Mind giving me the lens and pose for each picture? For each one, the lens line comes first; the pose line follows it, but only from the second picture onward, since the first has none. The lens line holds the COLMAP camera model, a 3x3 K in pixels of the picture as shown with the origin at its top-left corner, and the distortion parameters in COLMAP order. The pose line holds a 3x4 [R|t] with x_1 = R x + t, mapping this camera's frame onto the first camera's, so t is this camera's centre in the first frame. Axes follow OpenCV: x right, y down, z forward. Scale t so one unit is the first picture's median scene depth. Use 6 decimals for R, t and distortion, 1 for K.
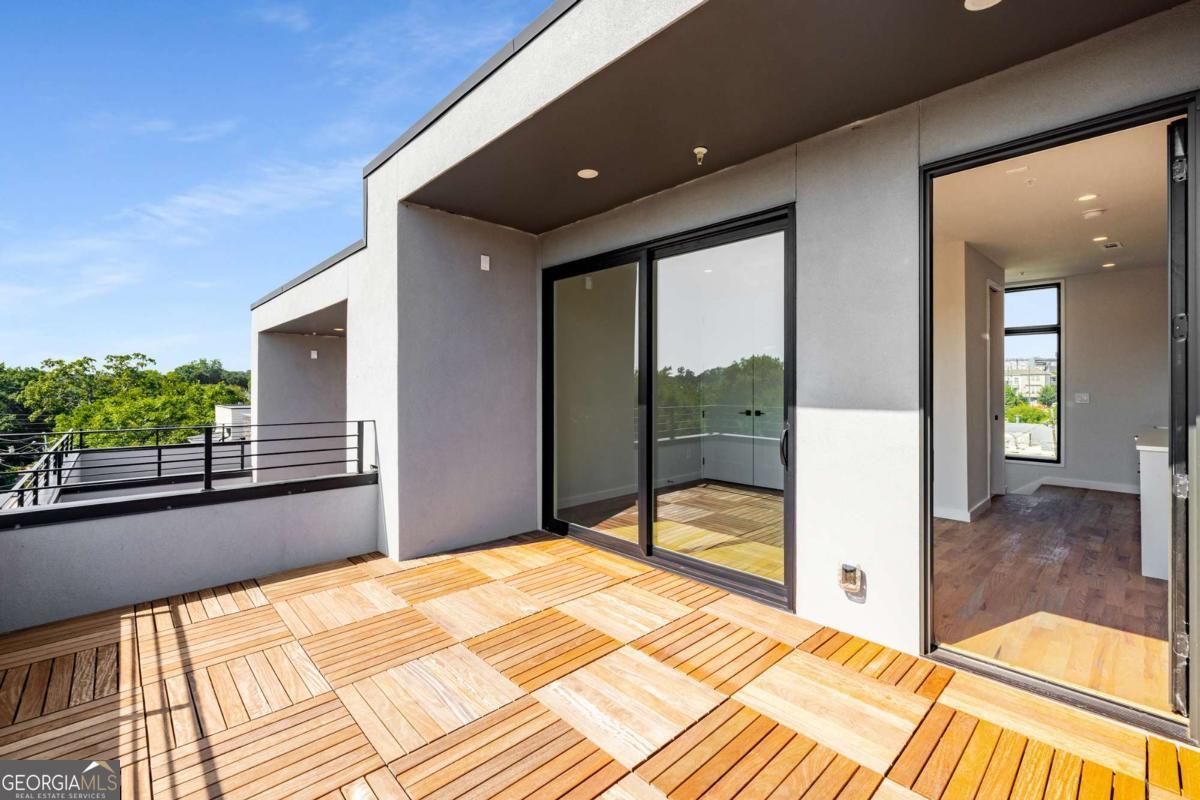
lens RADIAL K [[508.8, 0, 591.9], [0, 508.8, 381.1], [0, 0, 1]] dist [0.001790, 0.000235]
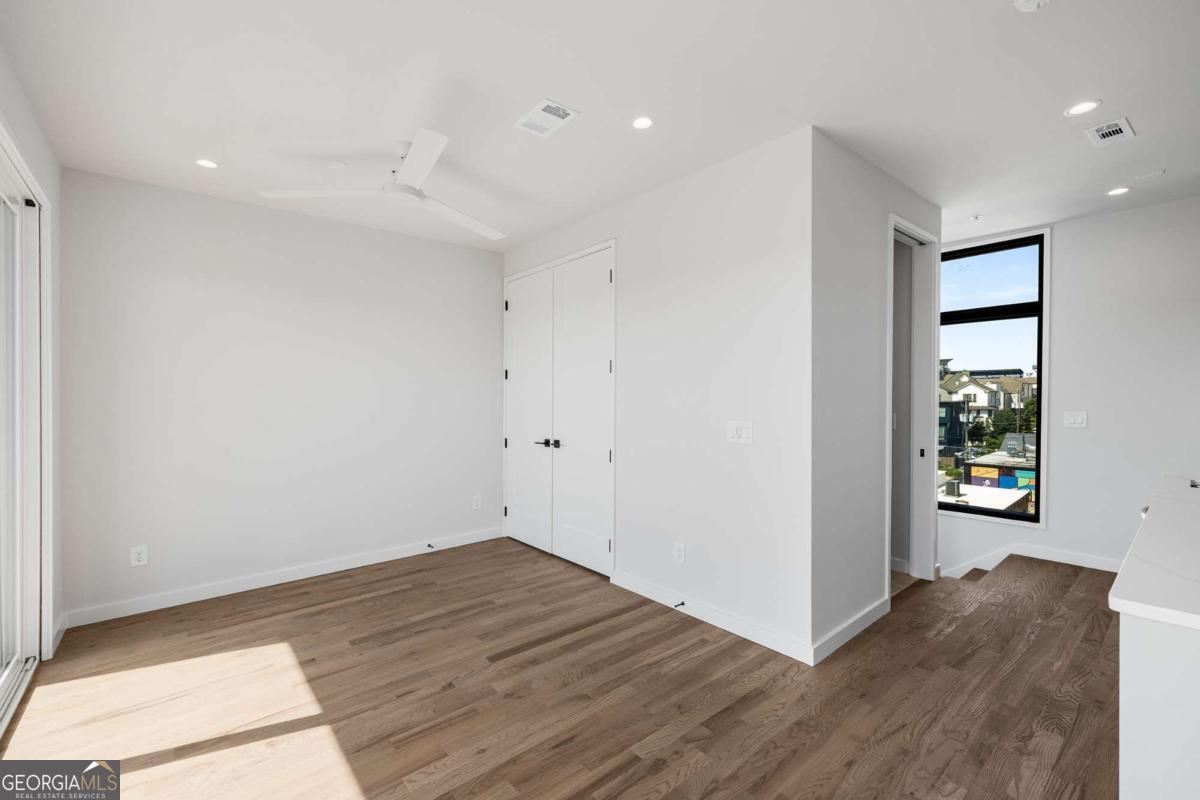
lens RADIAL K [[505.5, 0, 597.2], [0, 505.5, 402.6], [0, 0, 1]] dist [0.000940, 0.000090]
pose [[0.998938, -0.005910, -0.045696, 0.416408], [0.006740, 0.999815, 0.018011, -0.000855], [0.045581, -0.018300, 0.998793, 0.366467]]
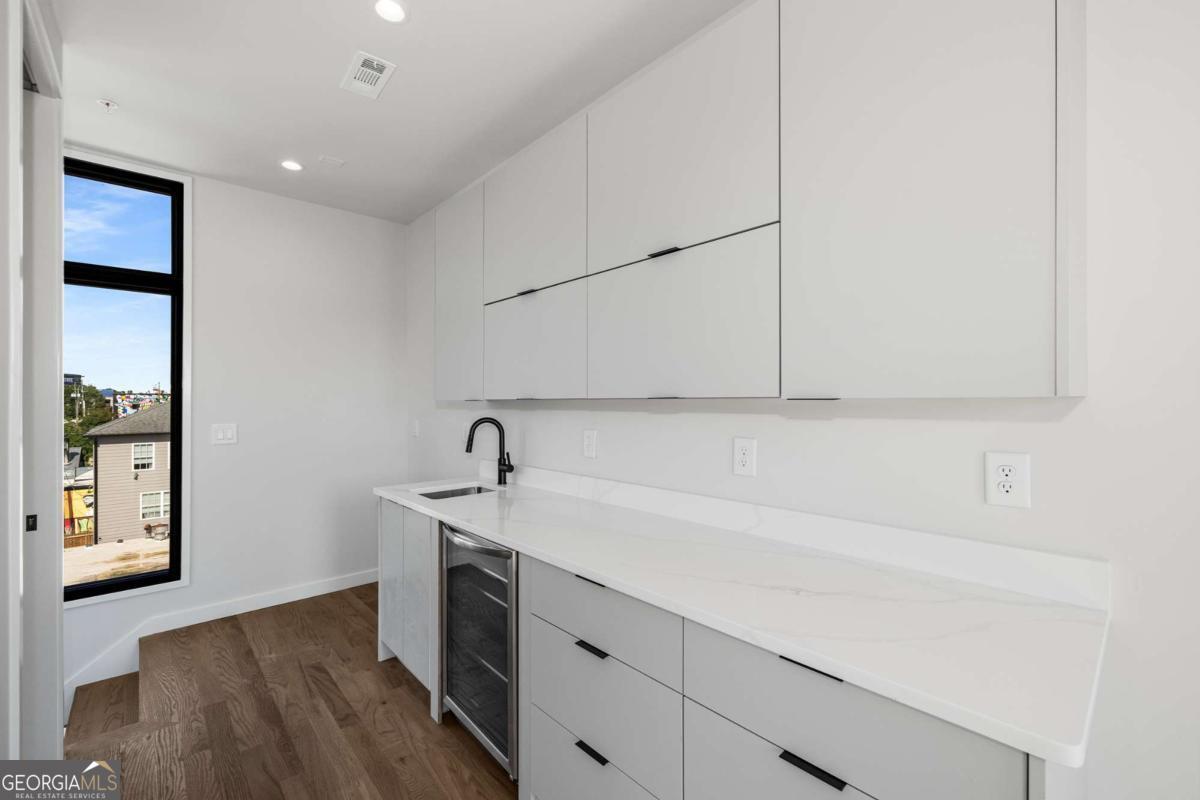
lens RADIAL K [[505.5, 0, 597.2], [0, 505.5, 402.6], [0, 0, 1]] dist [0.000940, 0.000090]
pose [[0.008312, -0.007441, 0.999938, 0.483980], [0.000872, 0.999972, 0.007434, 0.001212], [-0.999965, 0.000810, 0.008319, 0.642724]]
